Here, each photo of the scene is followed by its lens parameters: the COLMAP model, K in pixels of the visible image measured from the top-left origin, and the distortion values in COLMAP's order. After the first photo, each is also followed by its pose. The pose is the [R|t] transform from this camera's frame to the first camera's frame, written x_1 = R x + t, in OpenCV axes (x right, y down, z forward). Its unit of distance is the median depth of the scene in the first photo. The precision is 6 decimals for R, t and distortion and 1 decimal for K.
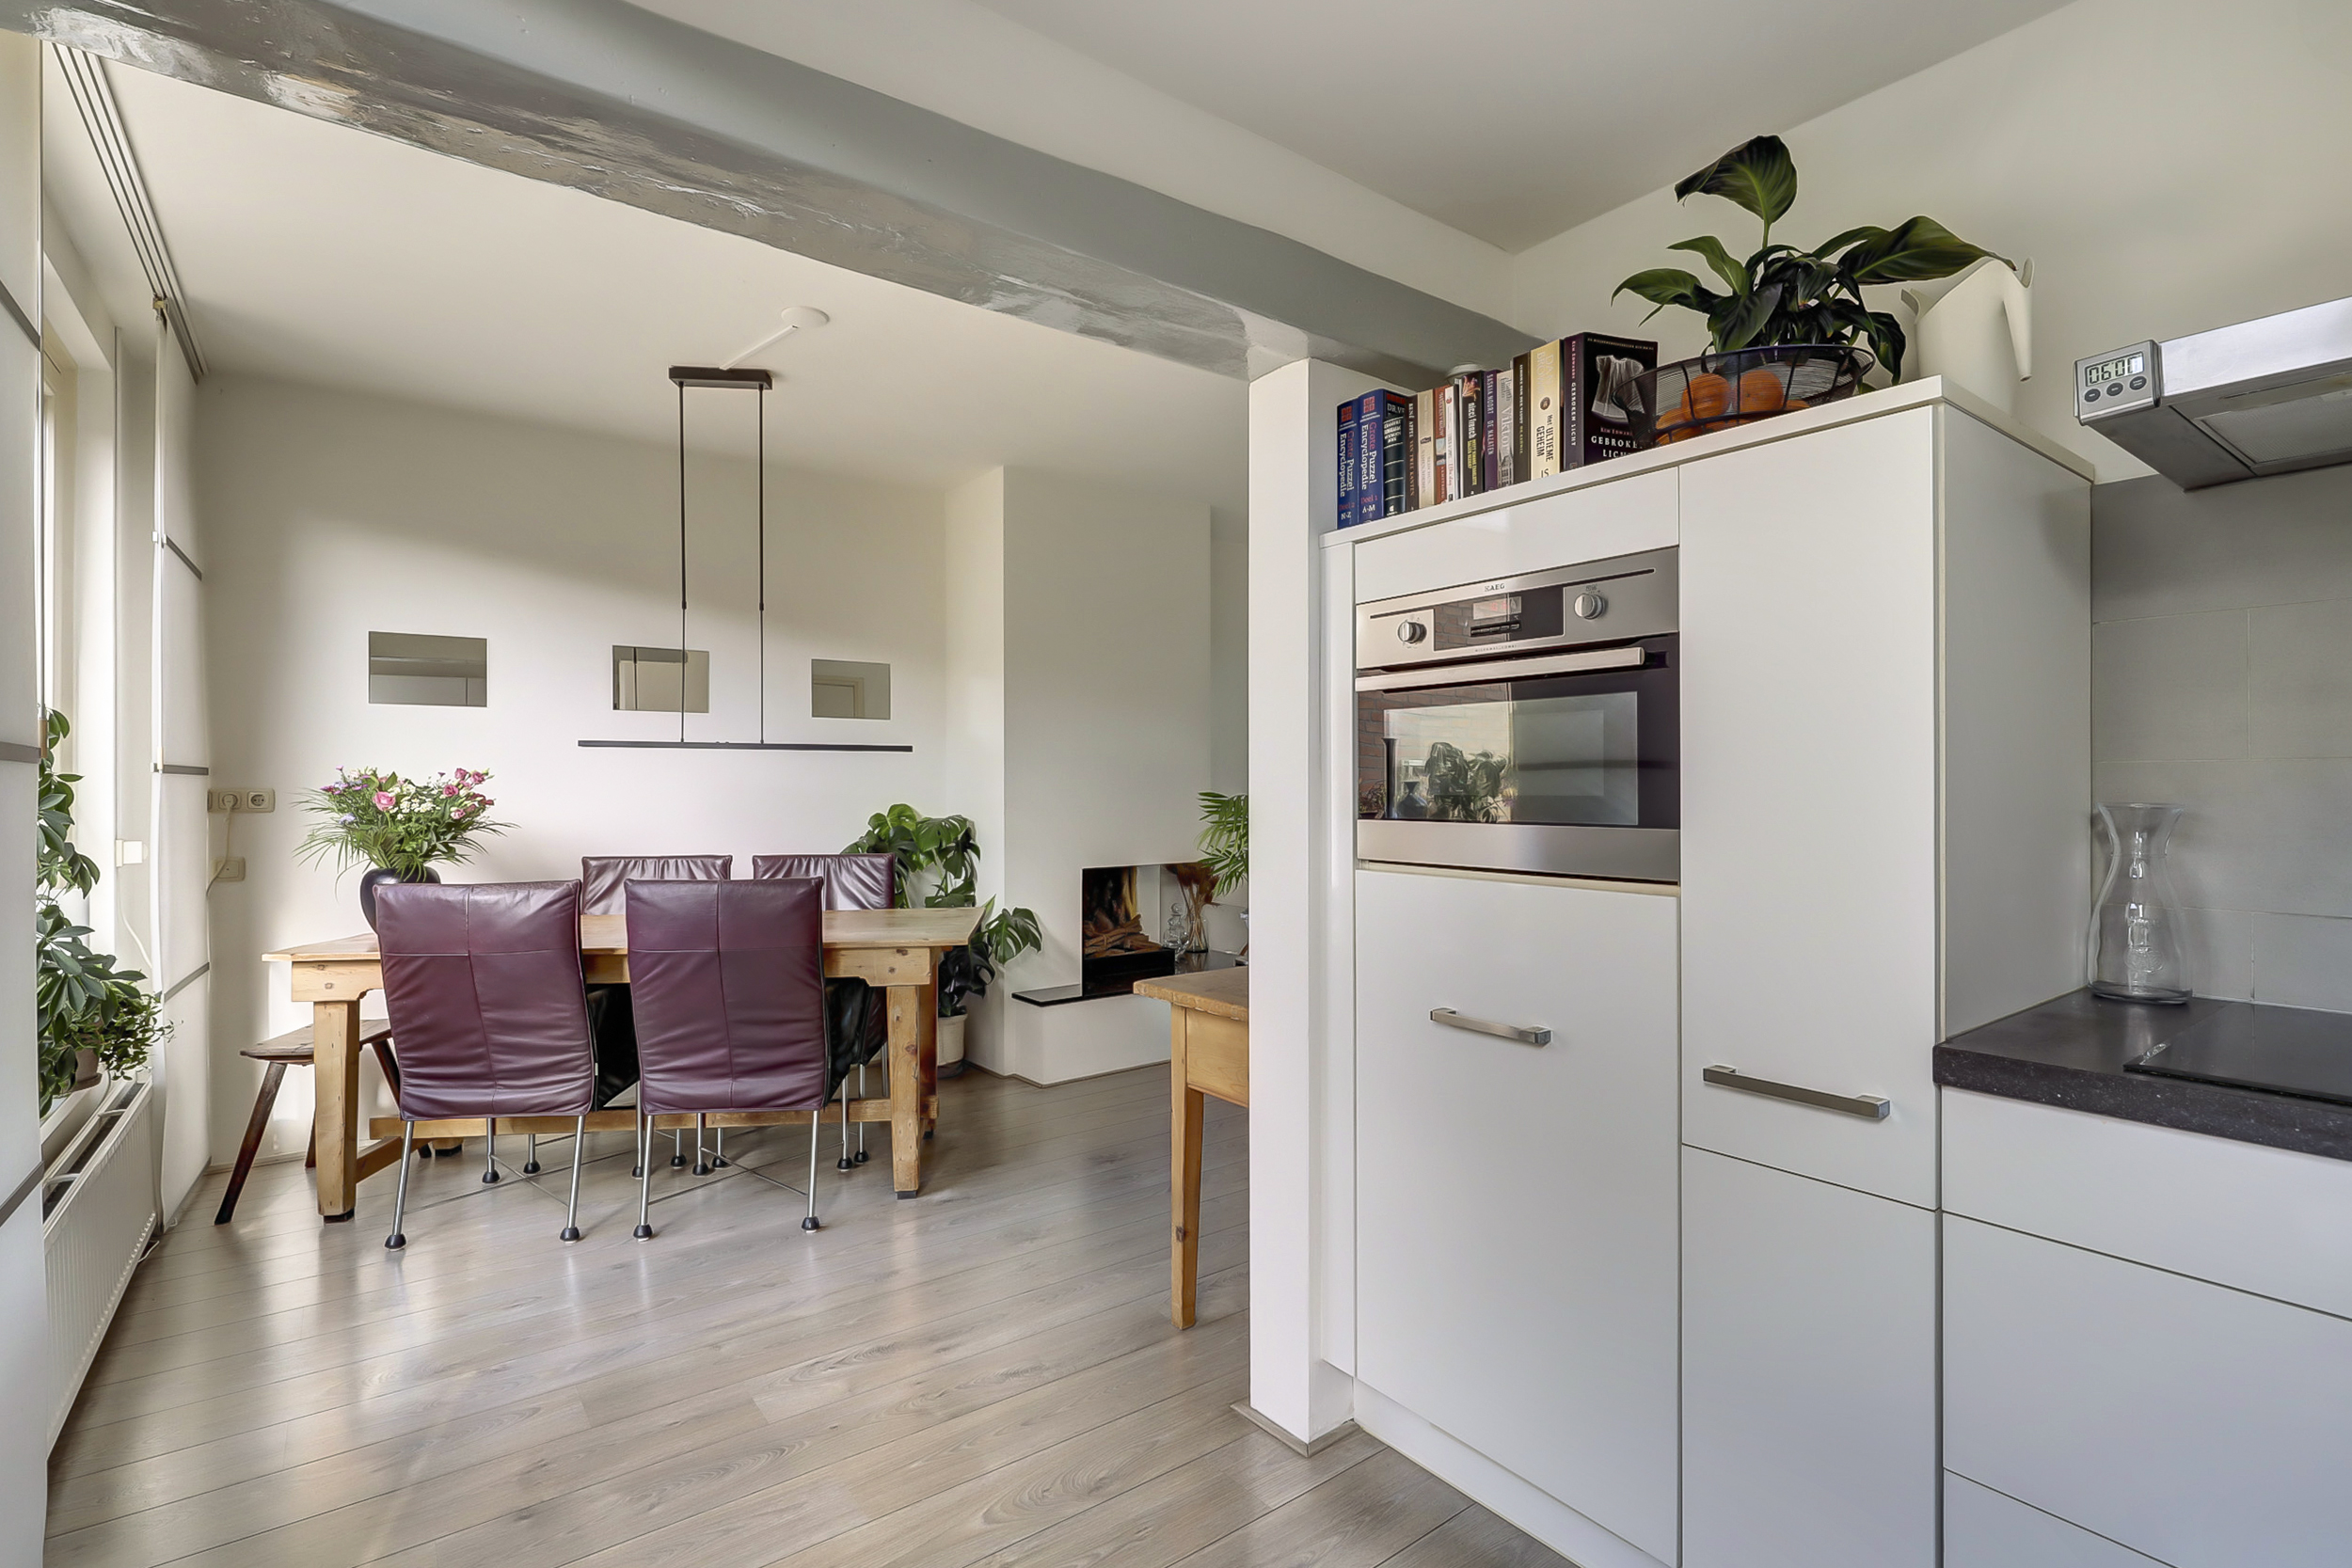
lens RADIAL K [[1097.3, 0, 1176.0], [0, 1097.3, 784.0], [0, 0, 1]] dist [0.001666, 0.000177]
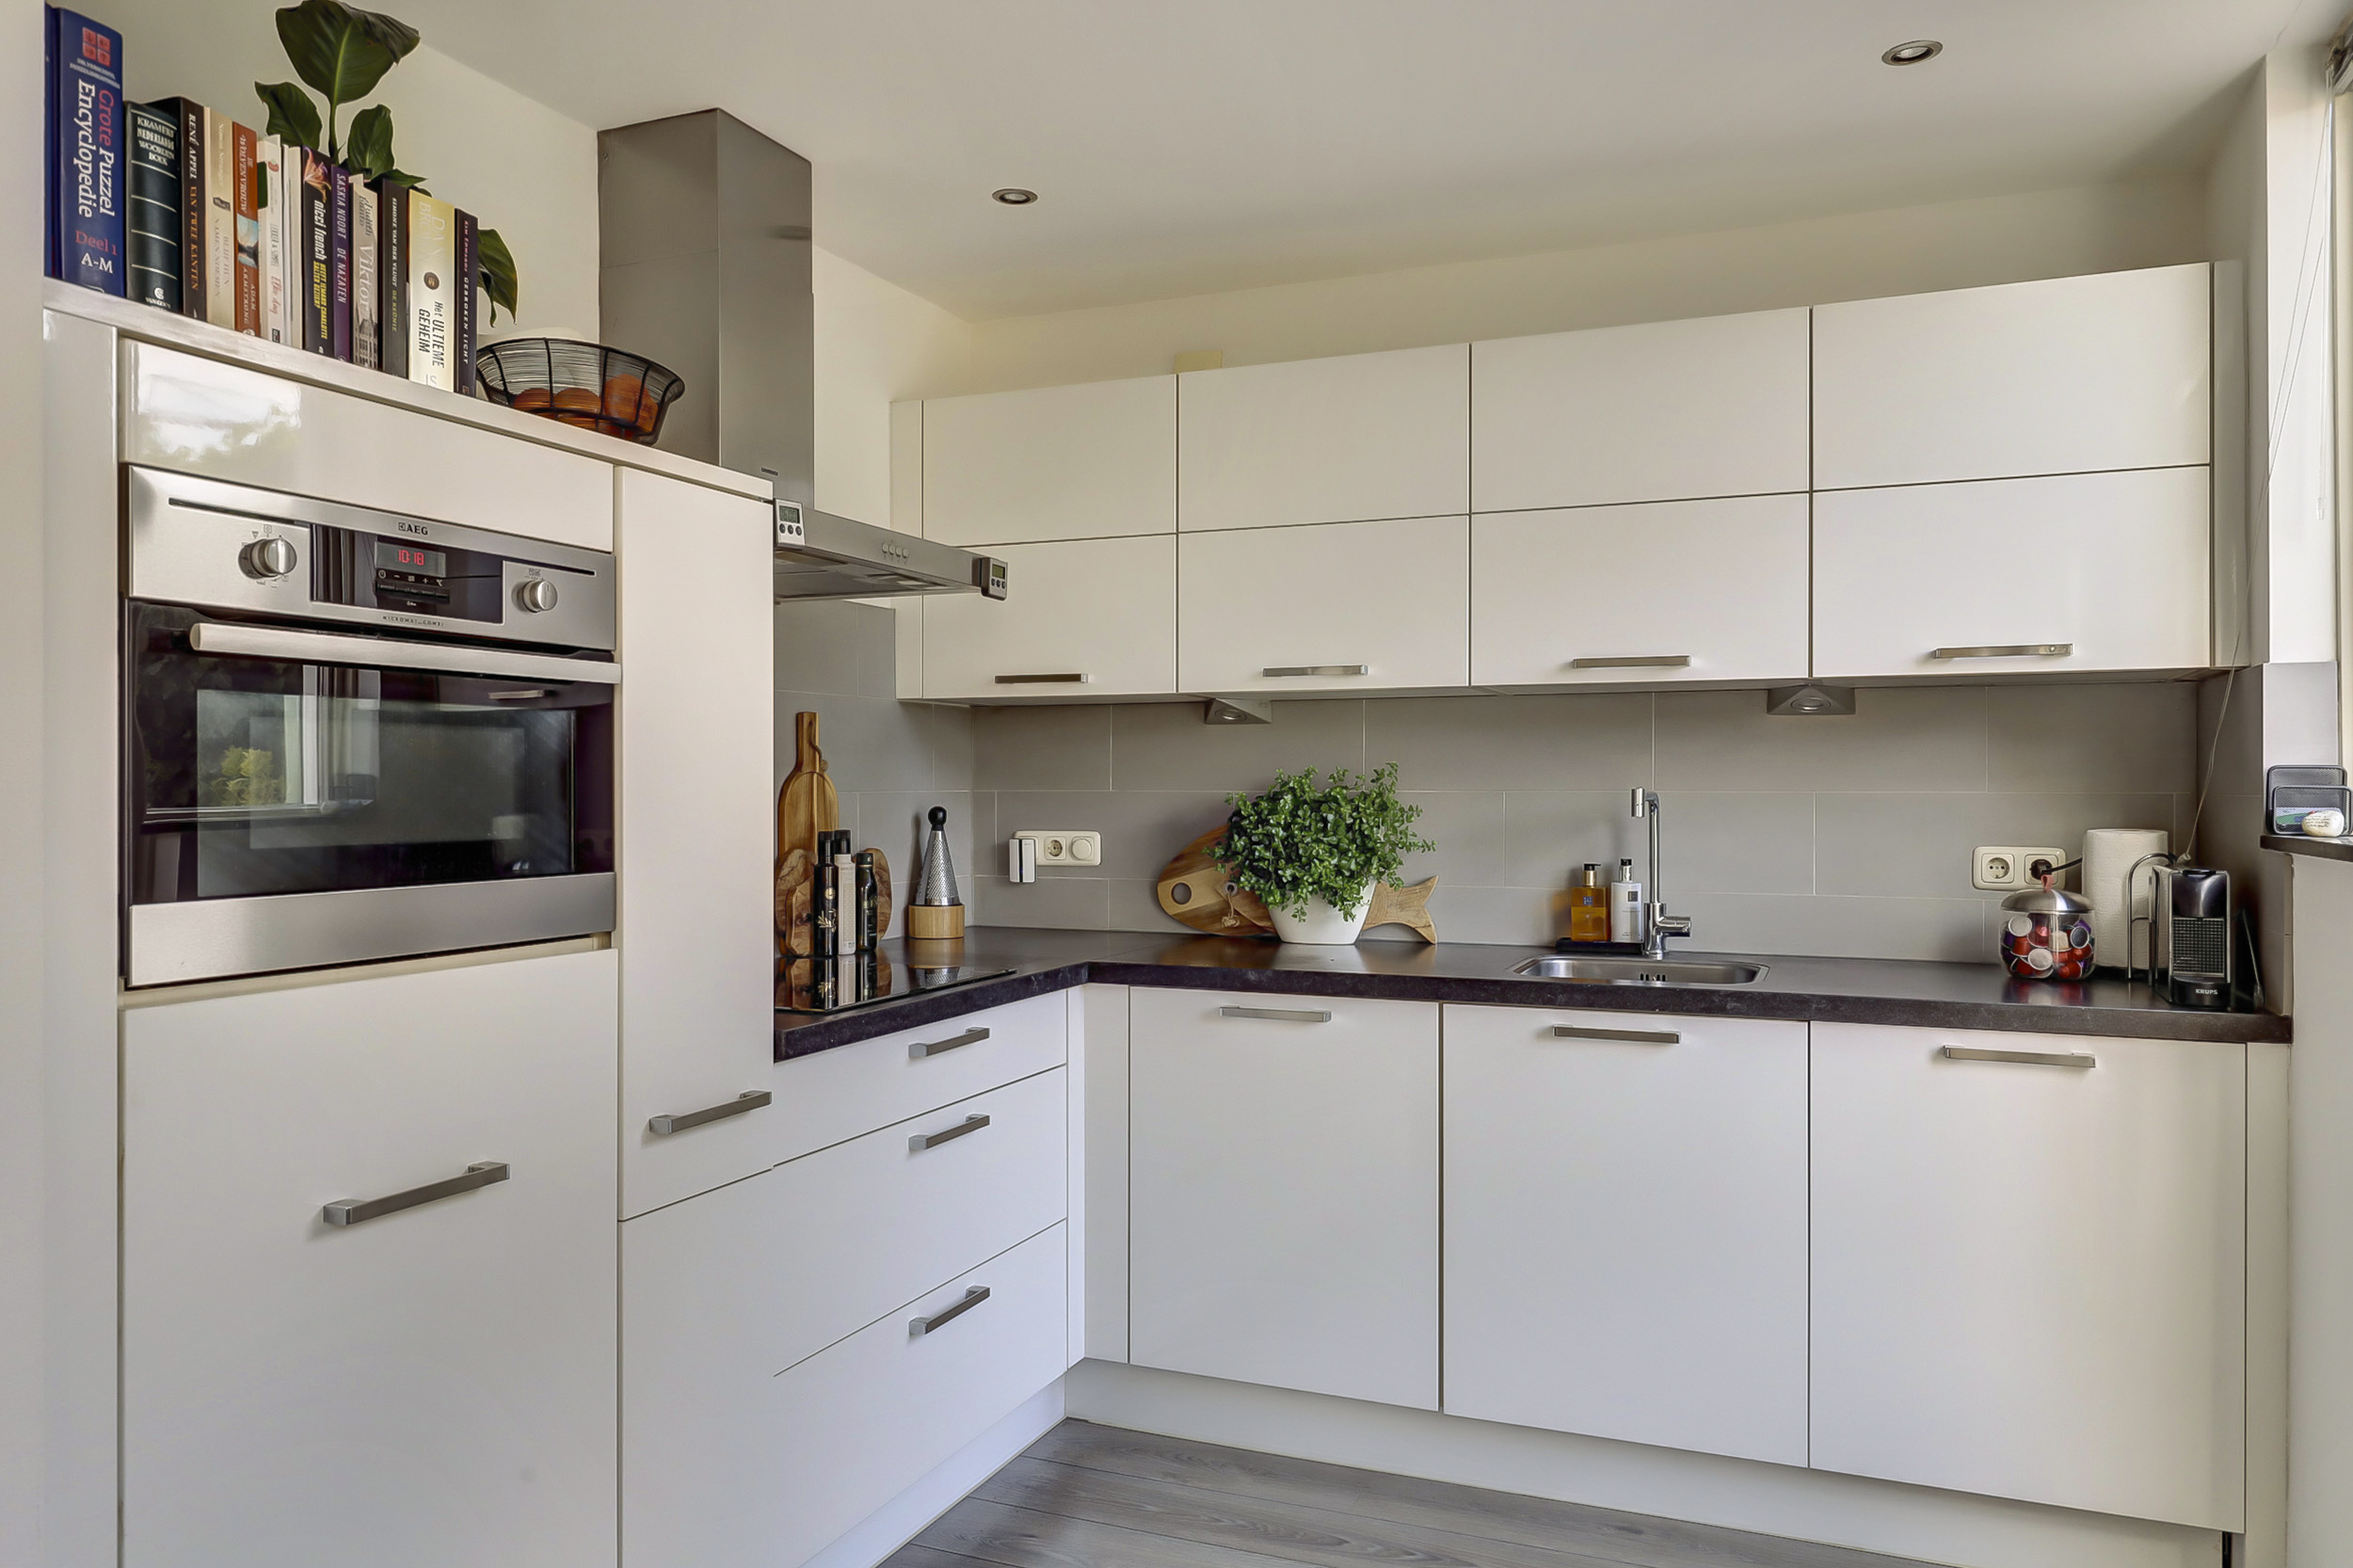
lens RADIAL K [[1627.9, 0, 1180.9], [0, 1627.9, 793.1], [0, 0, 1]] dist [0.005069, -0.004799]
pose [[-0.507156, 0.001413, 0.861853, -0.422799], [0.004997, 0.999987, 0.001301, -0.009530], [-0.861840, 0.004967, -0.507157, 0.587645]]
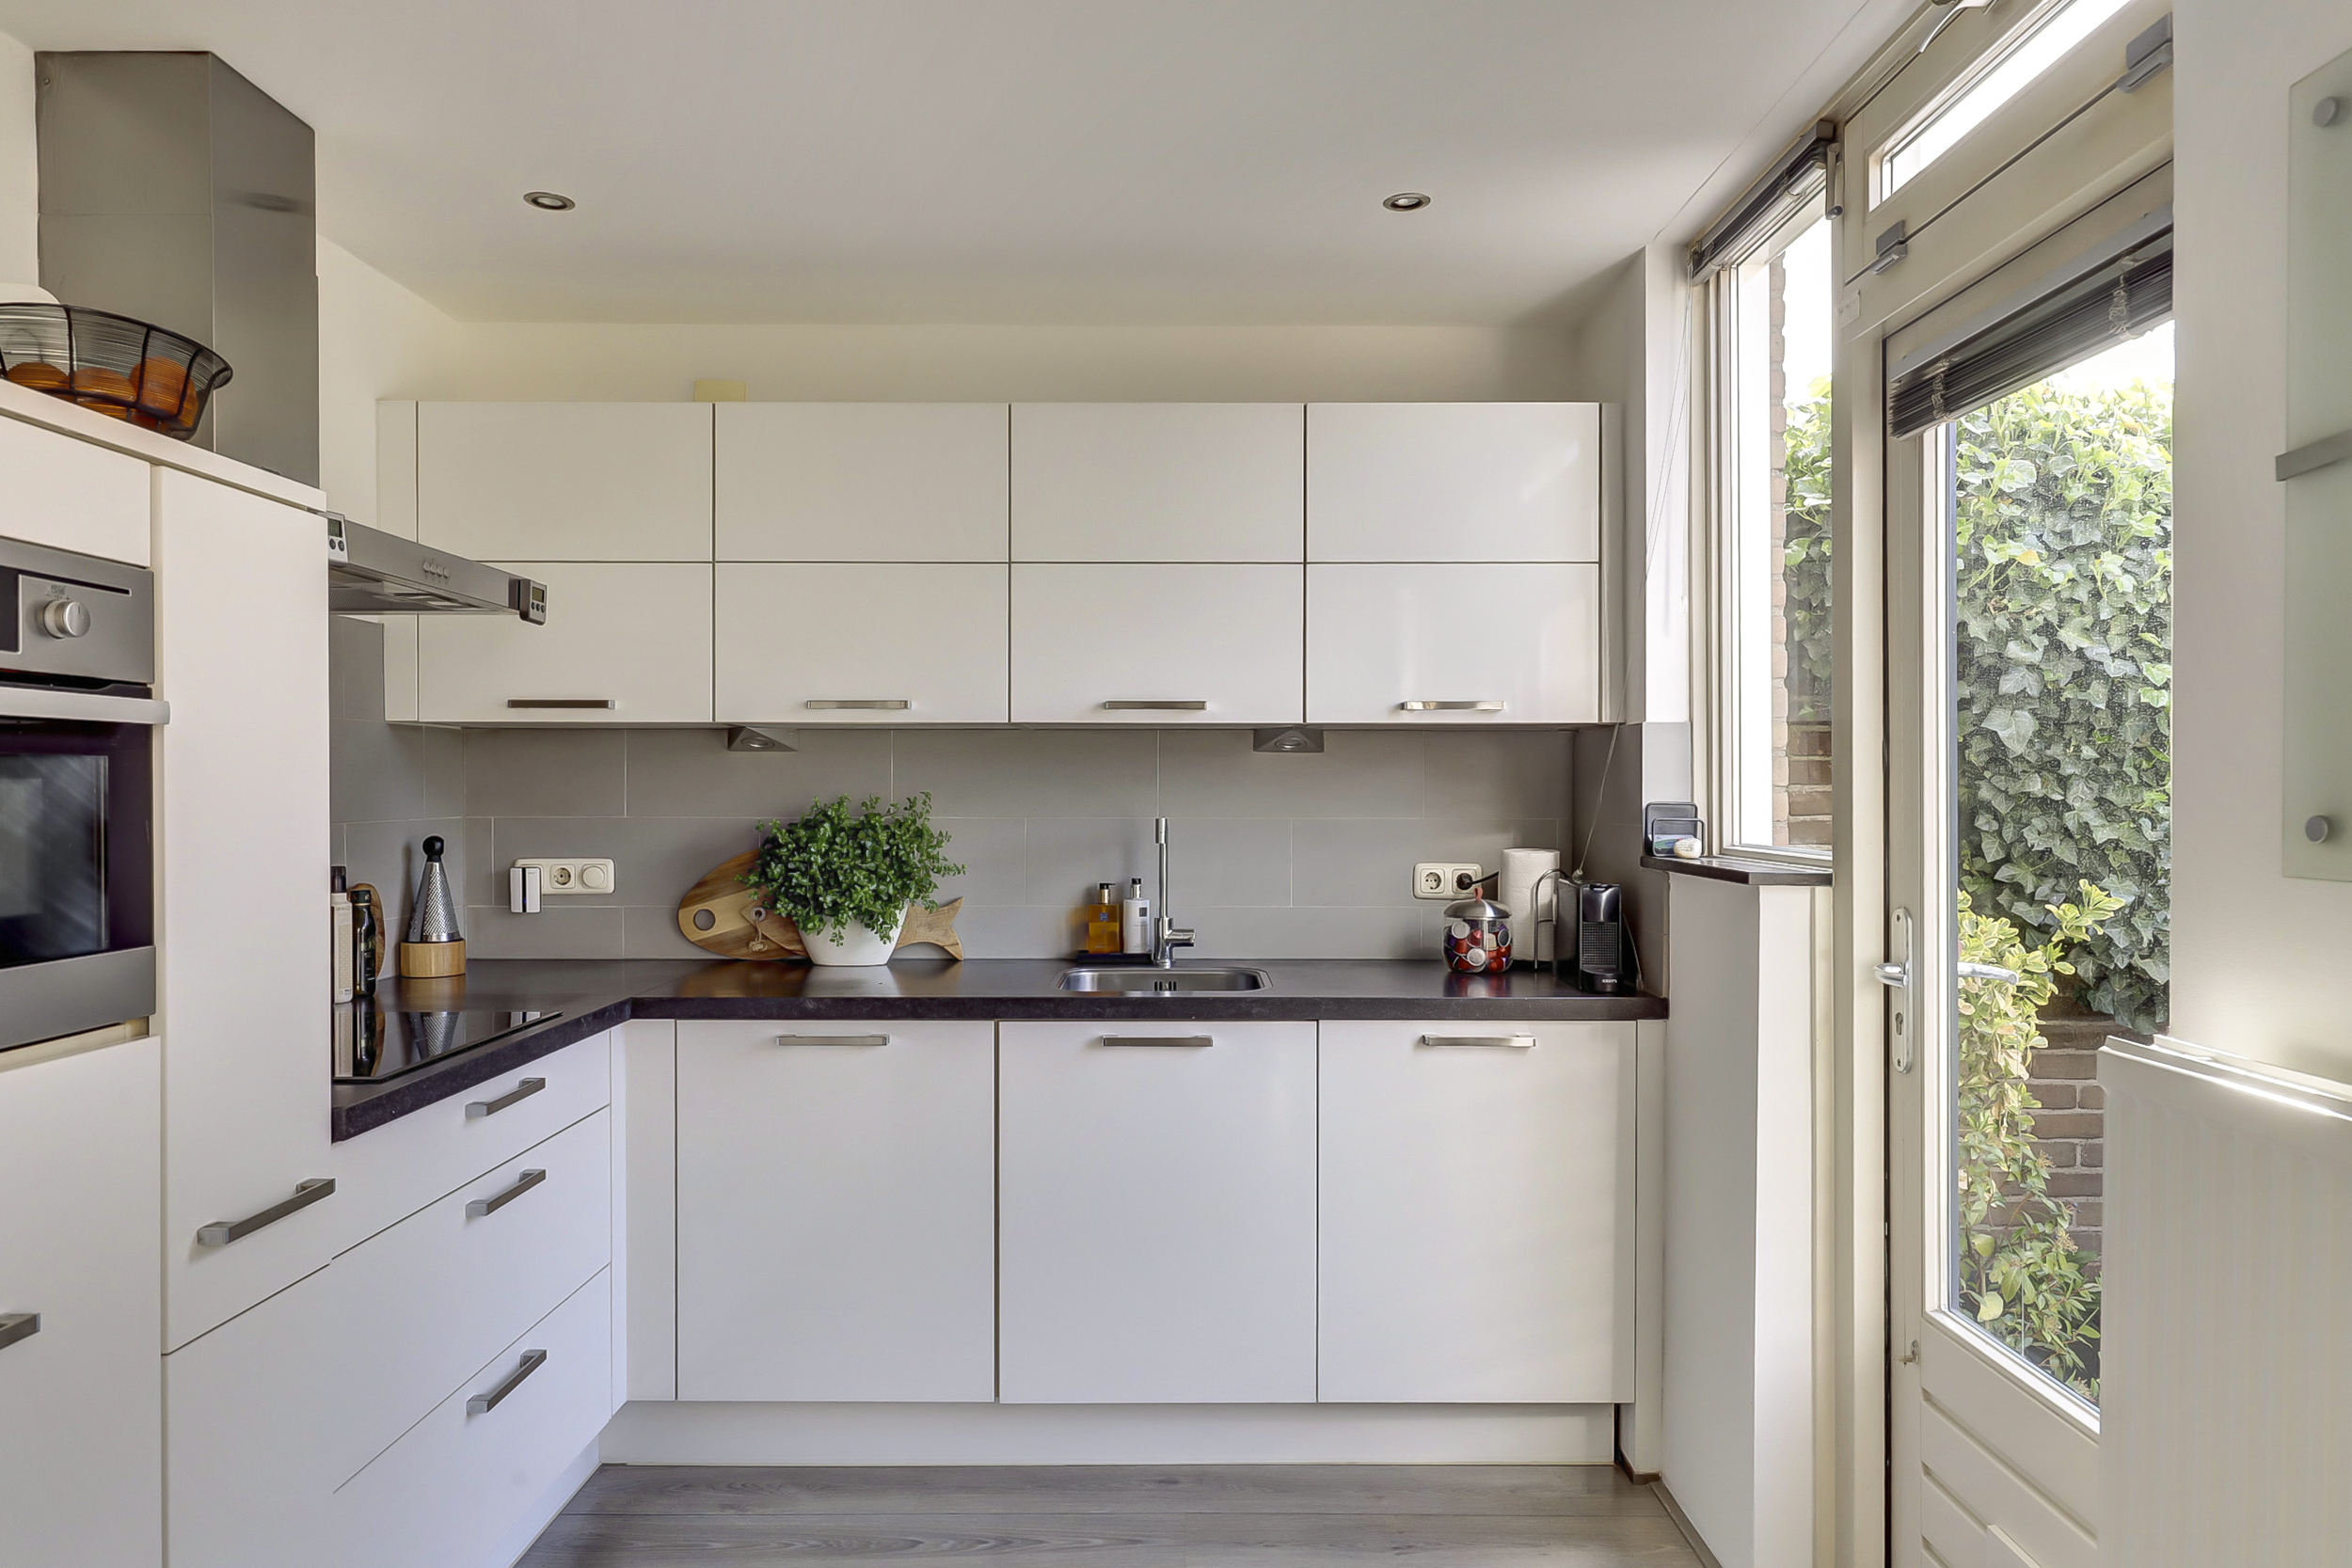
lens RADIAL K [[1483.7, 0, 1180.0], [0, 1483.7, 804.0], [0, 0, 1]] dist [0.002098, -0.000110]
pose [[-0.801282, -0.003131, 0.598279, -0.331861], [0.004304, 0.999930, 0.010997, -0.028833], [-0.598271, 0.011387, -0.801213, 0.643663]]
